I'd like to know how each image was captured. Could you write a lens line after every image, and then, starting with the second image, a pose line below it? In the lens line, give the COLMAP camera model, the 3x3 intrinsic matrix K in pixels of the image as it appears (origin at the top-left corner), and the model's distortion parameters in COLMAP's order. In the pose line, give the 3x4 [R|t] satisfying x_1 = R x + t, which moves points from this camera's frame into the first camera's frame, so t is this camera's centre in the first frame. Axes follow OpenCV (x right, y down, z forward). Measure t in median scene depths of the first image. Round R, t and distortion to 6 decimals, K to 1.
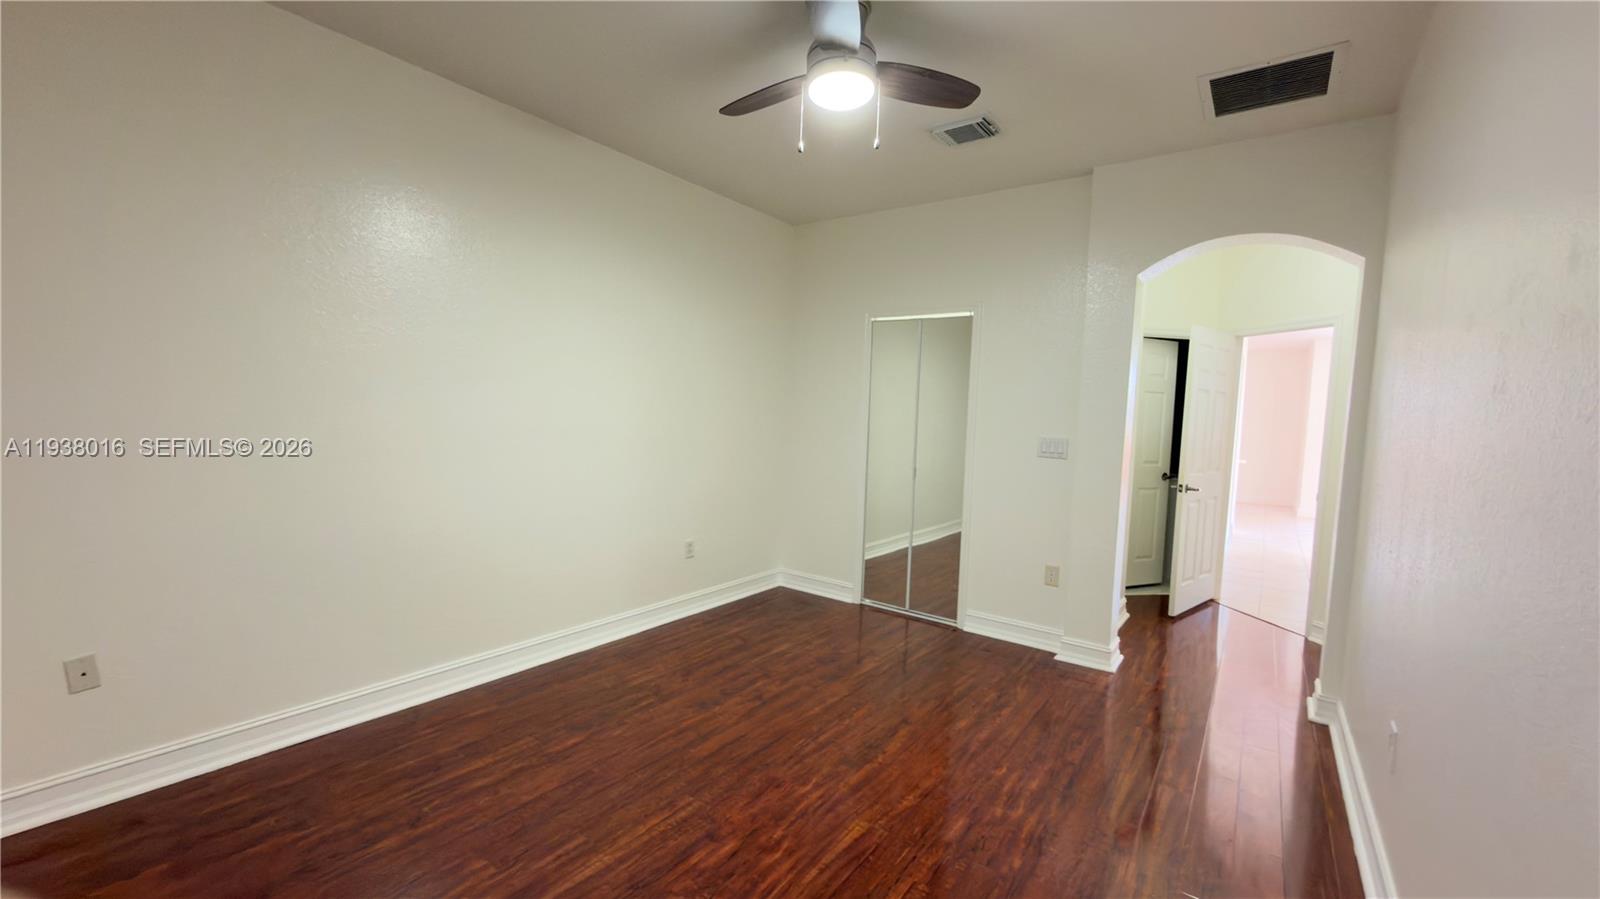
lens RADIAL K [[627.3, 0, 801.5], [0, 627.3, 455.9], [0, 0, 1]] dist [0.001686, 0.000049]
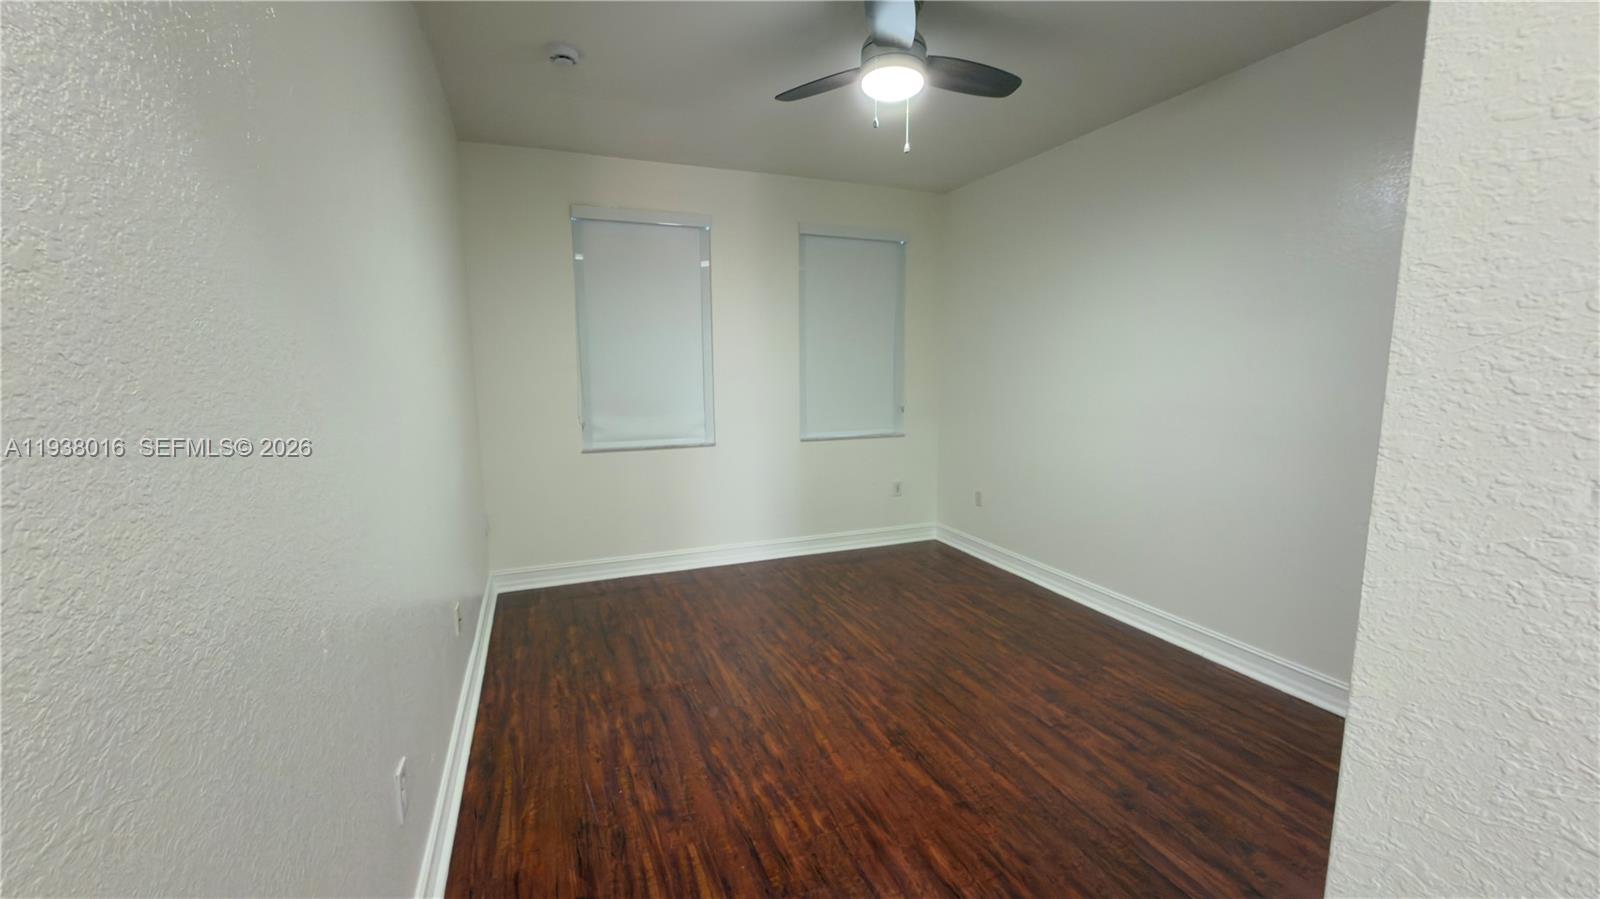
lens RADIAL K [[627.3, 0, 799.8], [0, 627.3, 446.2], [0, 0, 1]] dist [0.001686, 0.000049]
pose [[-0.511858, 0.074014, -0.855876, 0.947298], [-0.077513, 0.988239, 0.131817, -0.081778], [0.855566, 0.133813, -0.500101, 1.259108]]
